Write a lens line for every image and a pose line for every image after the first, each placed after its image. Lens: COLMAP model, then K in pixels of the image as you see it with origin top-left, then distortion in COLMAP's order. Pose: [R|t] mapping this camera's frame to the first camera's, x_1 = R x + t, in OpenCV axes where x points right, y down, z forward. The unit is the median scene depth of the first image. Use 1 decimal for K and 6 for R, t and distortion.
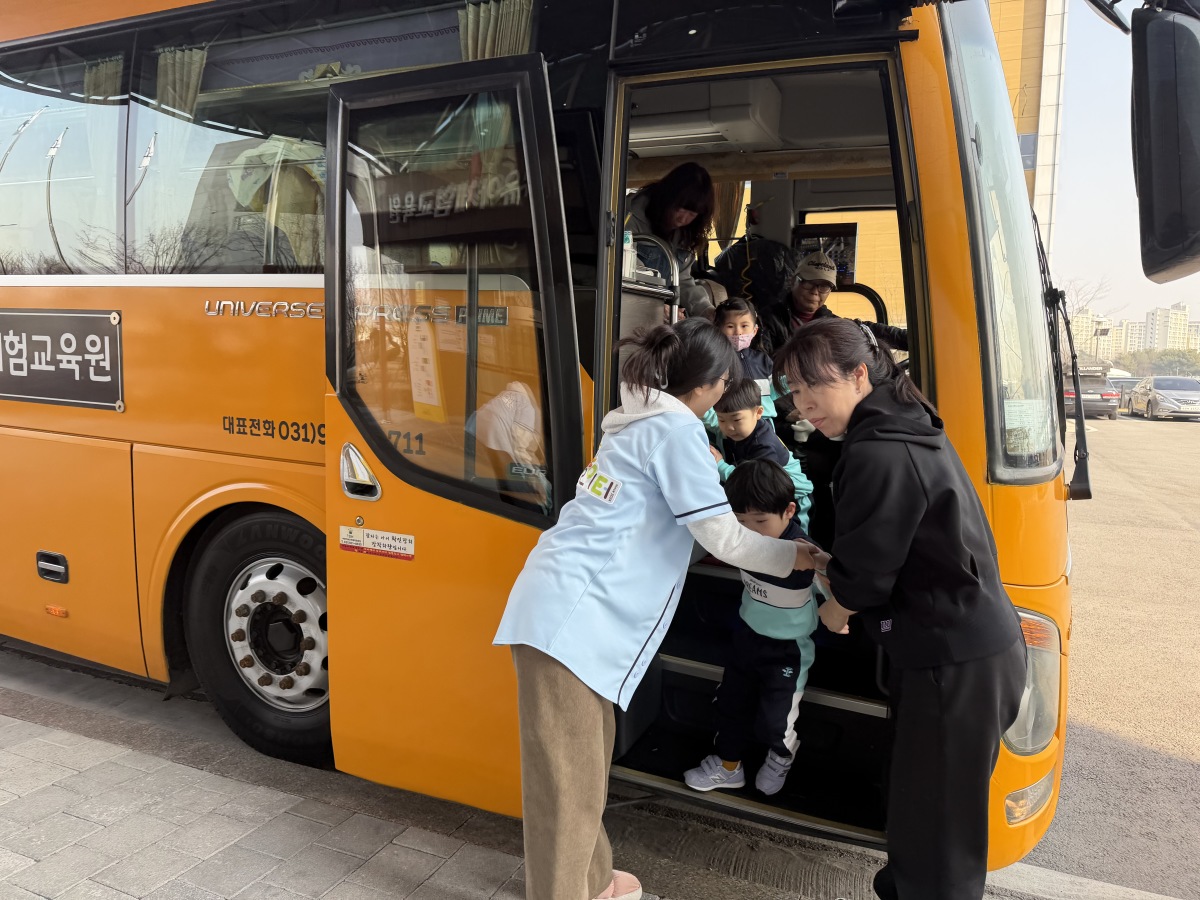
lens RADIAL K [[844.5, 0, 601.1], [0, 844.5, 443.6], [0, 0, 1]] dist [-0.019551, -0.006584]
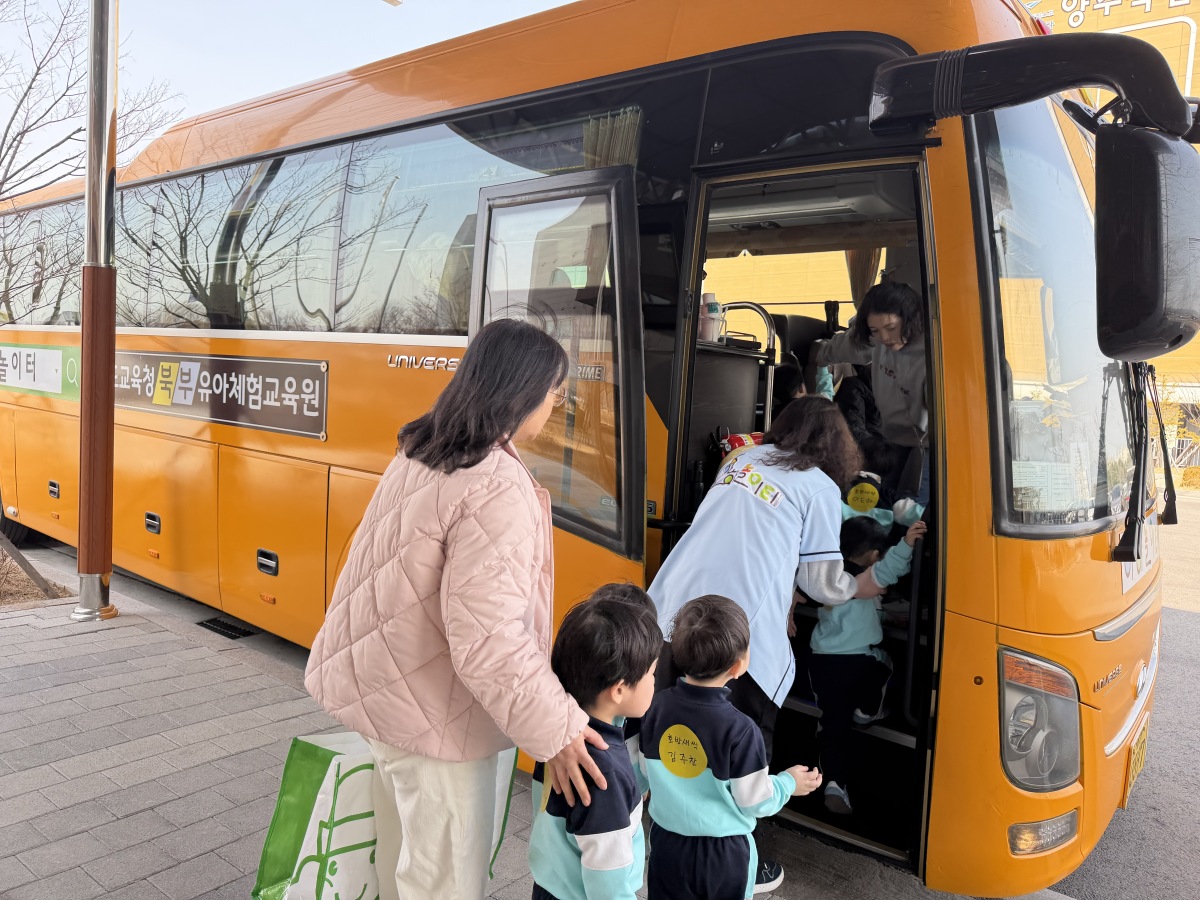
lens RADIAL K [[844.5, 0, 599.3], [0, 844.5, 450.4], [0, 0, 1]] dist [-0.019551, -0.006584]
pose [[0.970256, 0.044386, -0.237976, 0.124136], [-0.056121, 0.997508, -0.042764, 0.007166], [0.235485, 0.054847, 0.970329, -0.121006]]
